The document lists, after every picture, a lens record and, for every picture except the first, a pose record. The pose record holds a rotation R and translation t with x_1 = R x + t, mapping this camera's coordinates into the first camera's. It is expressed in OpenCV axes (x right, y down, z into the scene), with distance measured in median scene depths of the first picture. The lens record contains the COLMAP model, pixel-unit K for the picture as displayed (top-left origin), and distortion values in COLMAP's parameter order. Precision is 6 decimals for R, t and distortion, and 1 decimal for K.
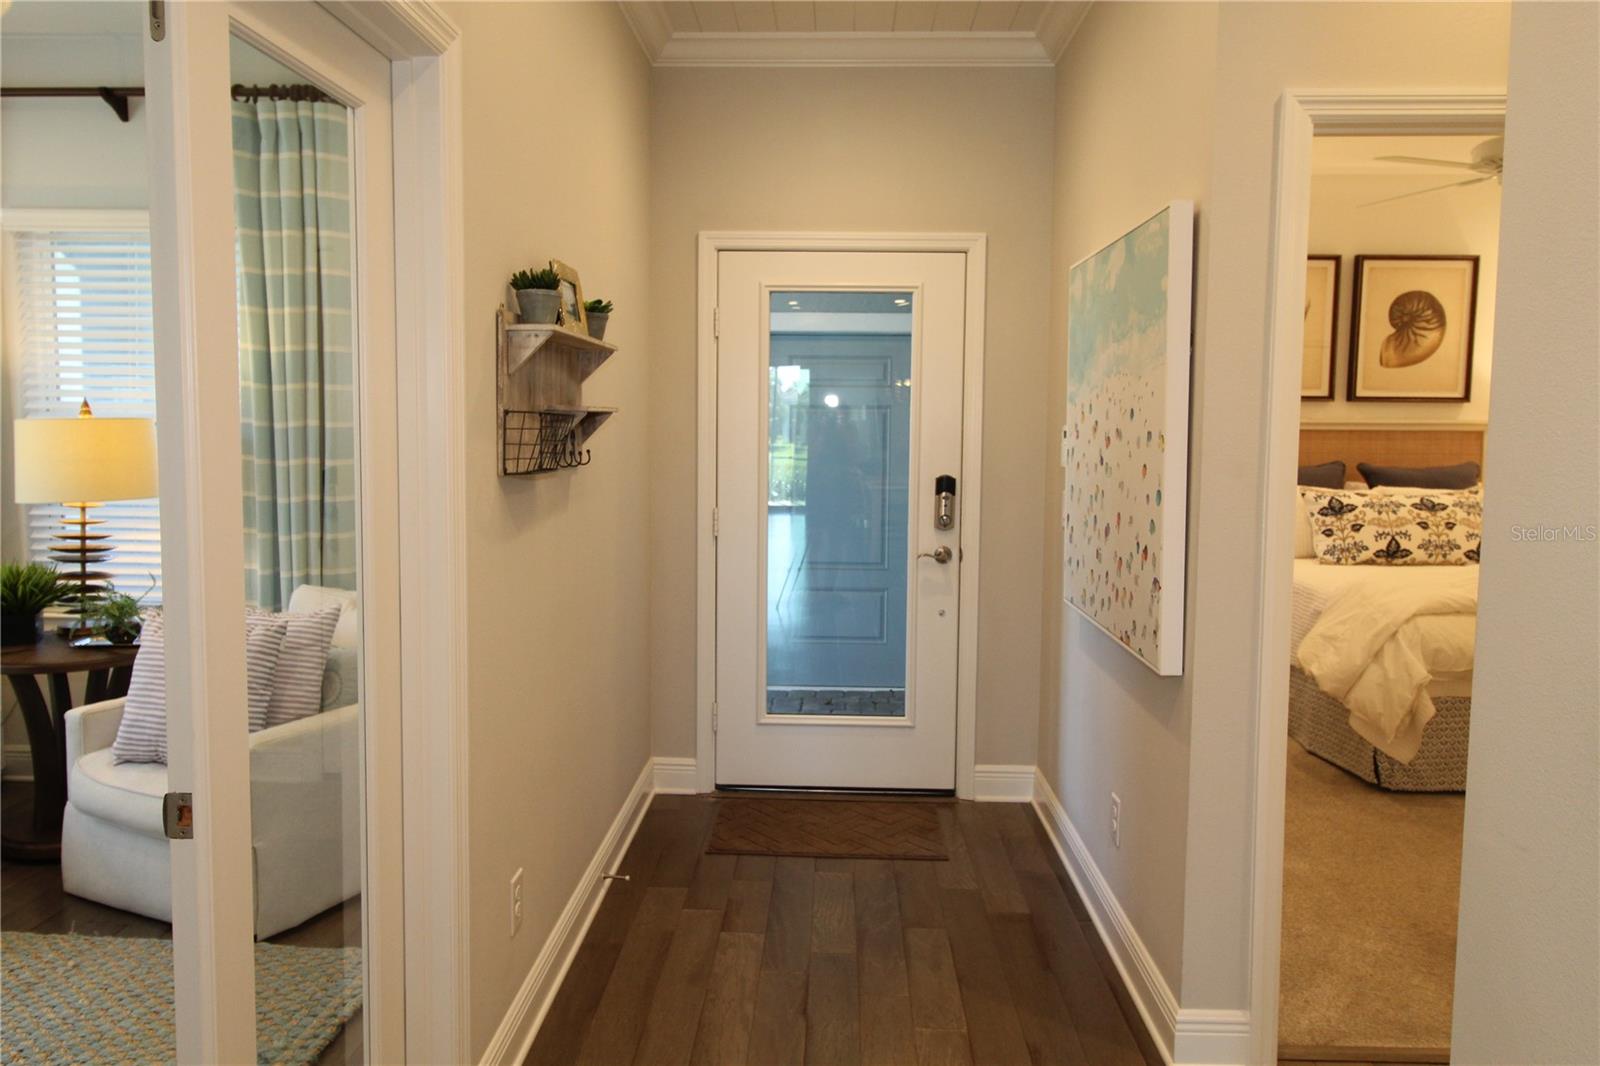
lens RADIAL K [[1098.3, 0, 801.3], [0, 1098.3, 506.3], [0, 0, 1]] dist [0.003893, -0.002031]
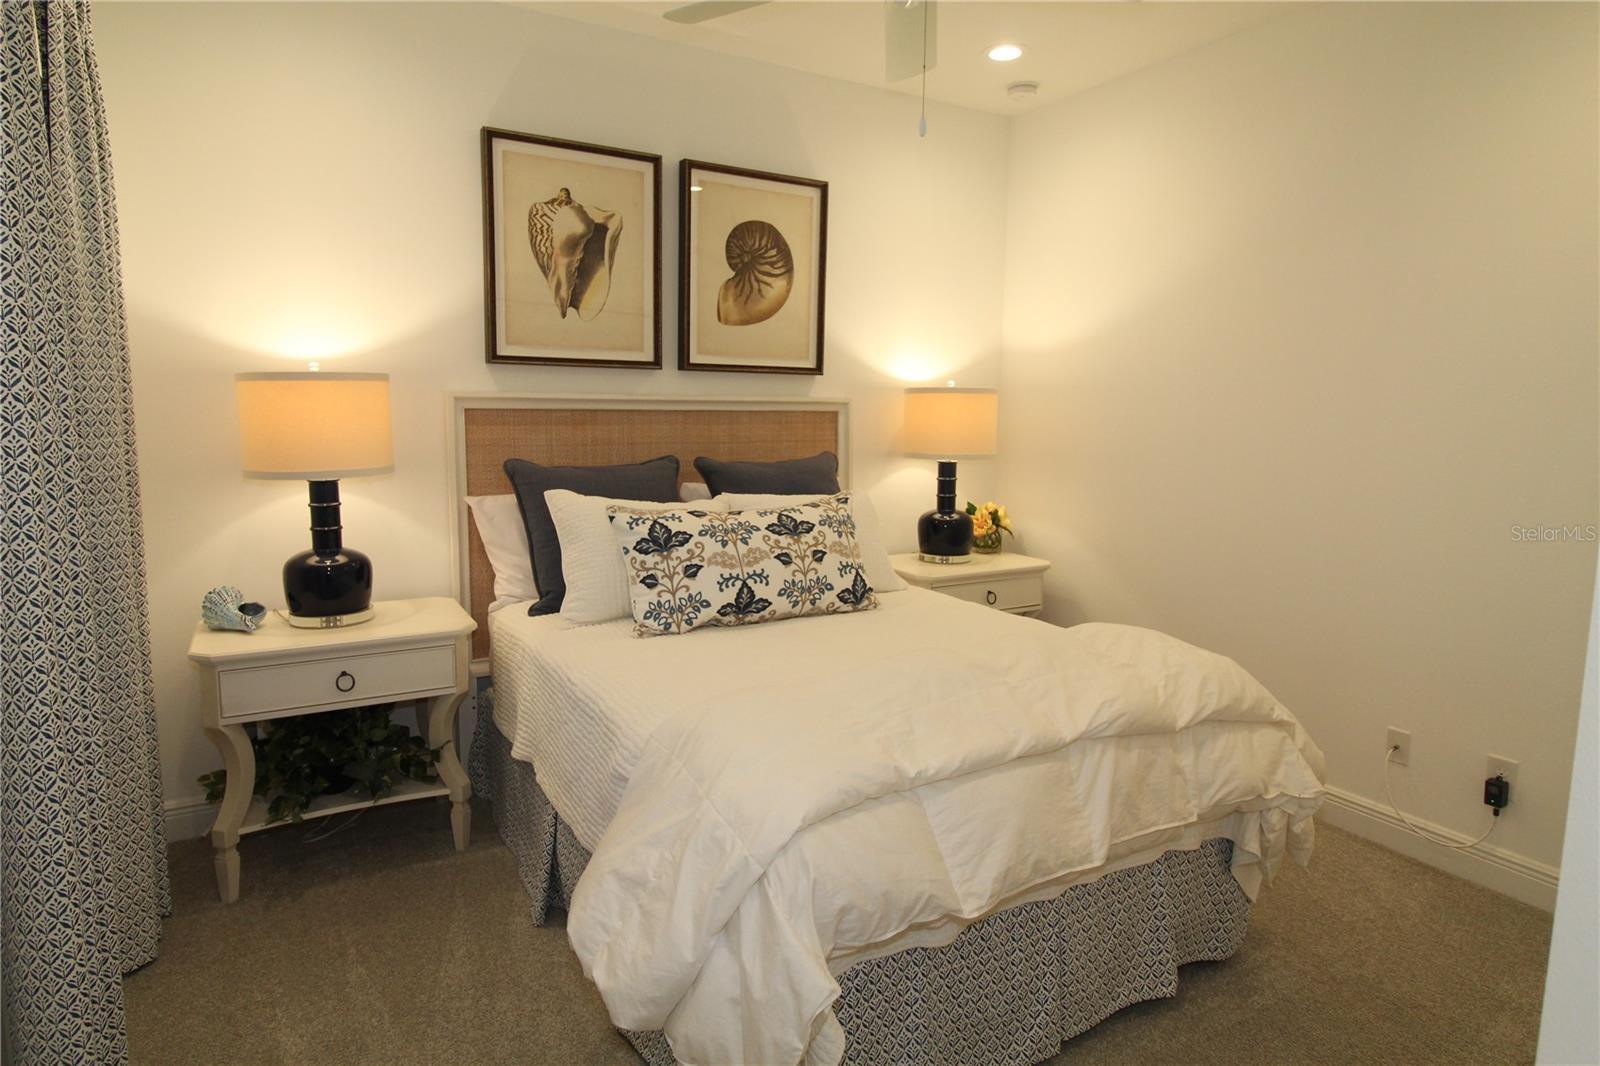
lens RADIAL K [[899.3, 0, 797.9], [0, 899.3, 509.7], [0, 0, 1]] dist [0.002475, -0.000260]
pose [[0.846536, -0.058412, 0.529117, 0.289848], [0.034767, 0.997906, 0.054541, -0.040063], [-0.531195, -0.027775, 0.846794, 0.540634]]
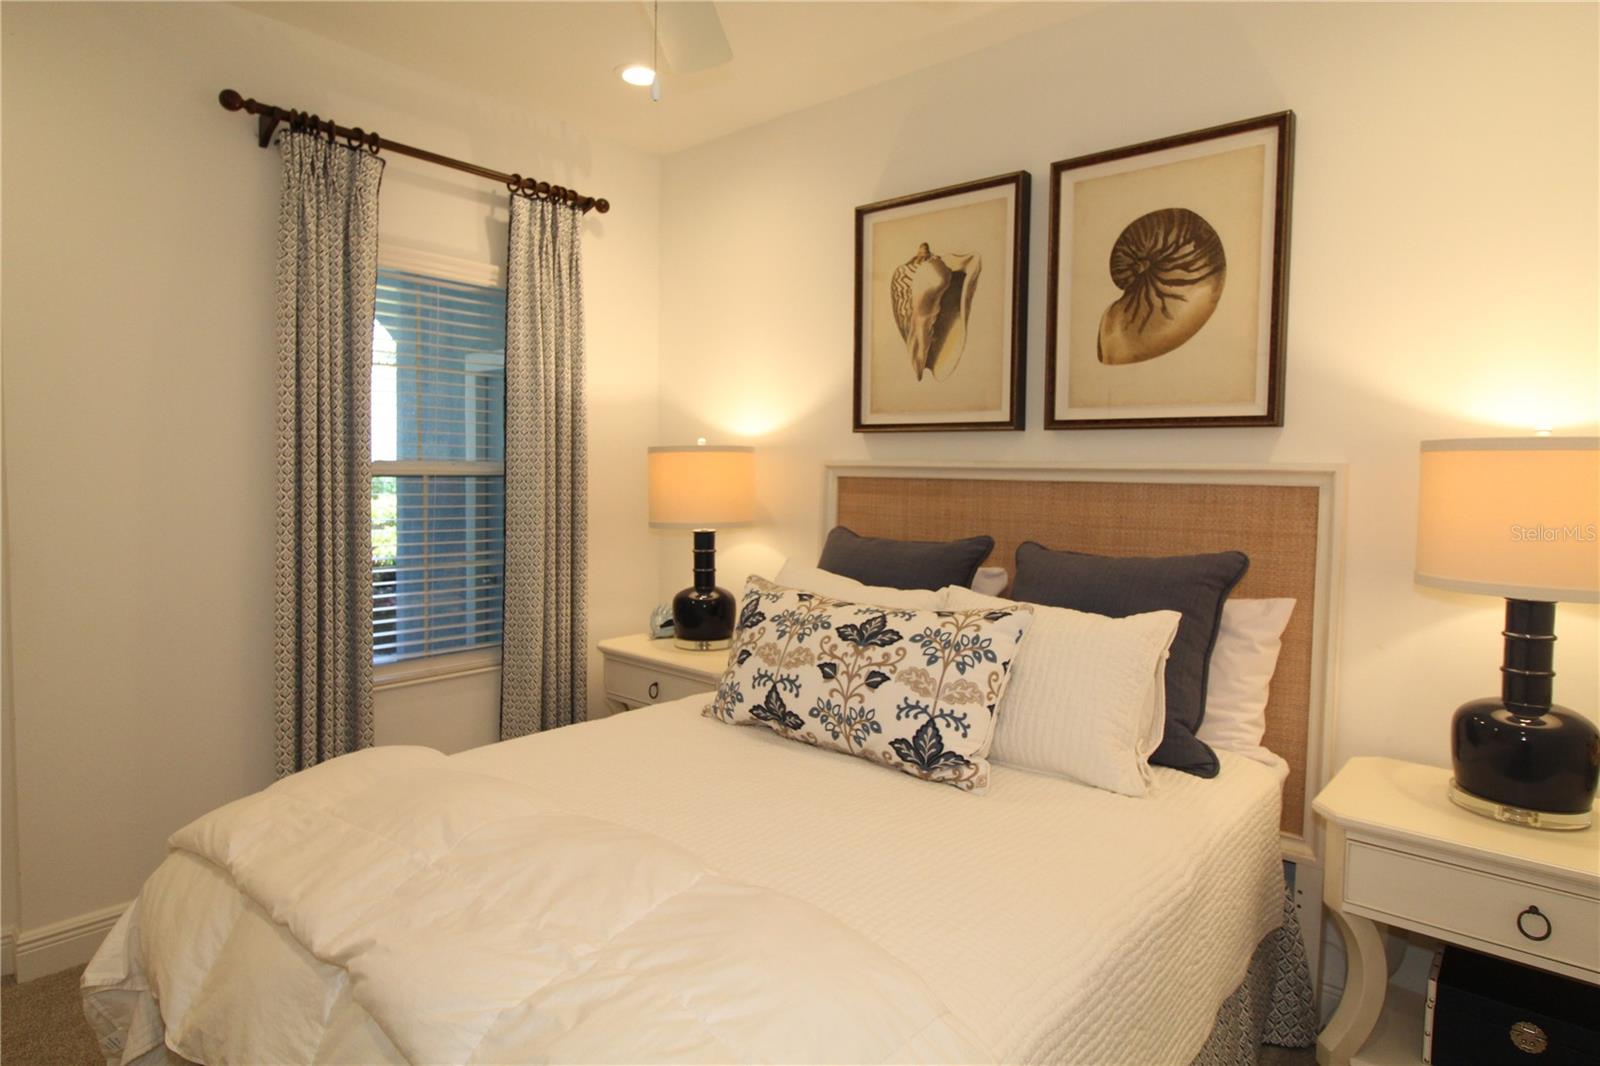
lens RADIAL K [[905.8, 0, 797.6], [0, 905.8, 498.5], [0, 0, 1]] dist [0.019120, 0.000187]
pose [[0.774046, 0.026395, -0.632579, 0.804562], [-0.056420, 0.998031, -0.027394, -0.048125], [0.630611, 0.056894, 0.774011, 0.662090]]
